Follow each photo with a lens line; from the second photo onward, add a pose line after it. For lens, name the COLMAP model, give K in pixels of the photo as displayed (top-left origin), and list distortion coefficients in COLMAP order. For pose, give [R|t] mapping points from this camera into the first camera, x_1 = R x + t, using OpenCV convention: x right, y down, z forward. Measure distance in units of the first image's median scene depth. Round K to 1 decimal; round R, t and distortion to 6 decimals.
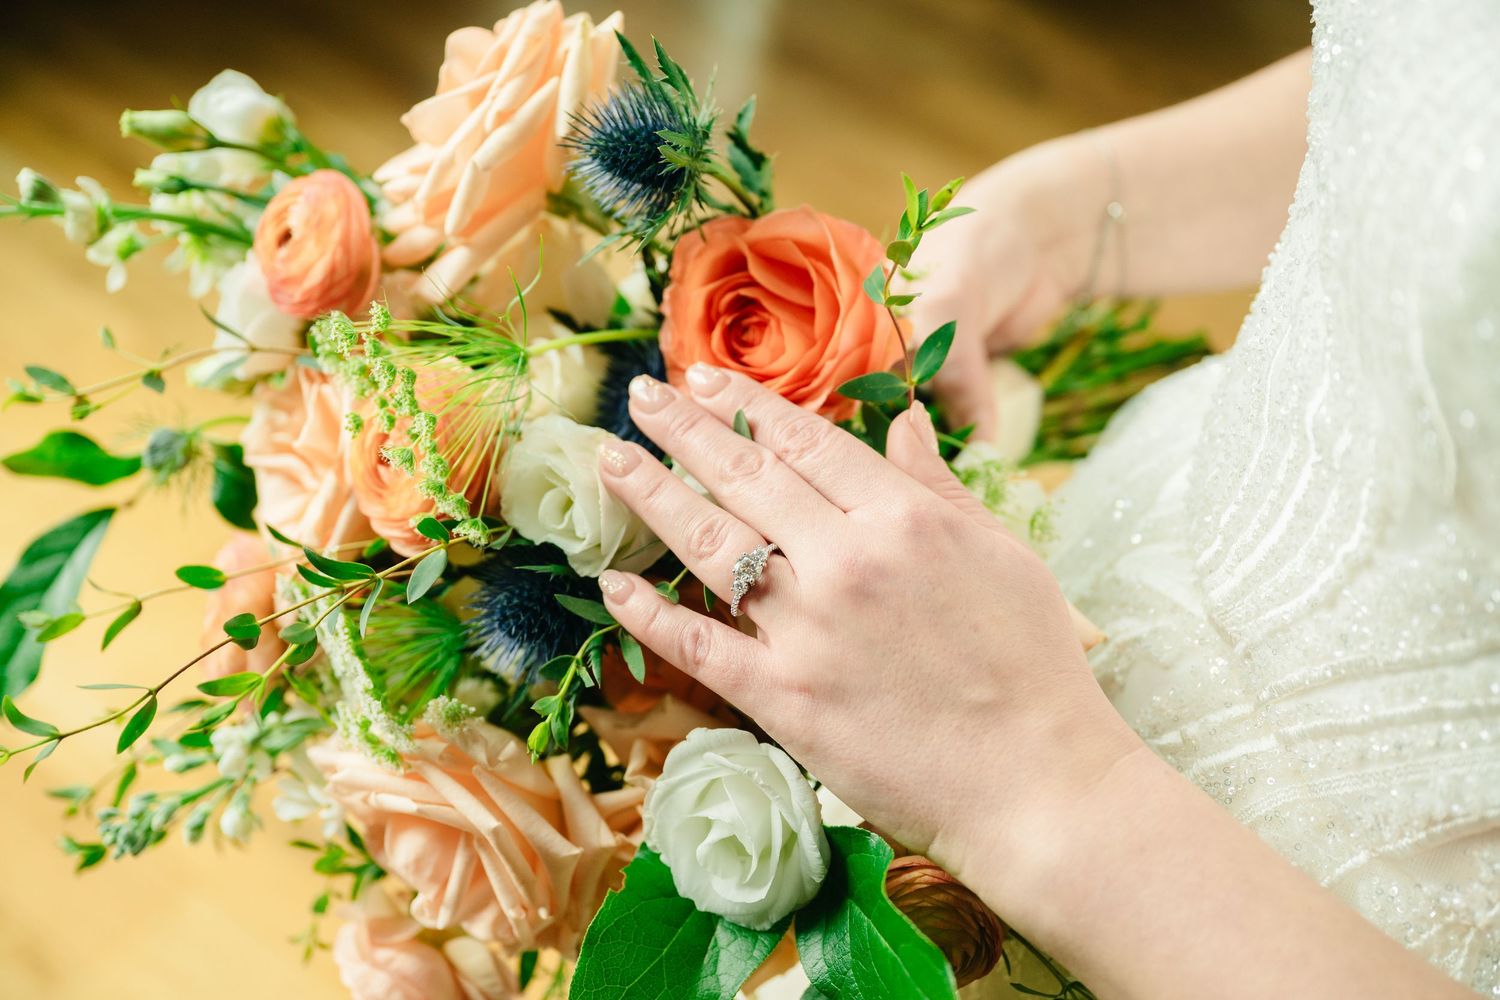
lens RADIAL K [[1738.8, 0, 788.6], [0, 1738.8, 491.3], [0, 0, 1]] dist [-0.296992, 0.000000]
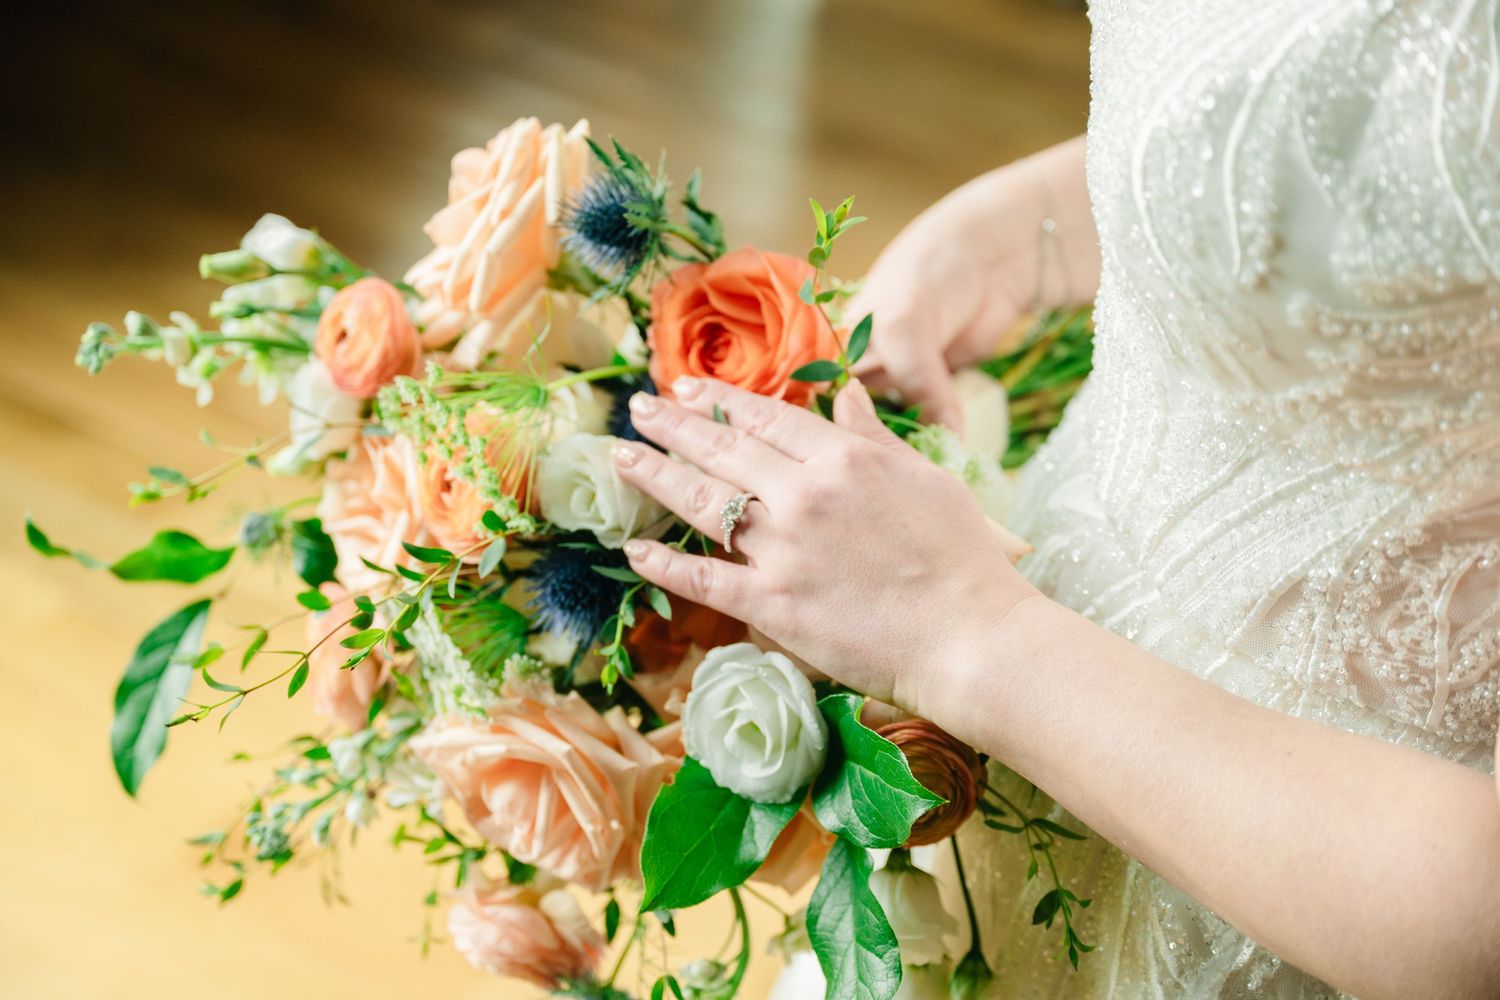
lens RADIAL K [[2719.2, 0, 752.5], [0, 2719.2, 500.3], [0, 0, 1]] dist [-1.078447, 0.000000]
pose [[0.987848, -0.142960, -0.060975, 0.106834], [0.135027, 0.983696, -0.118783, 0.254321], [0.076962, 0.109106, 0.991046, -0.944122]]
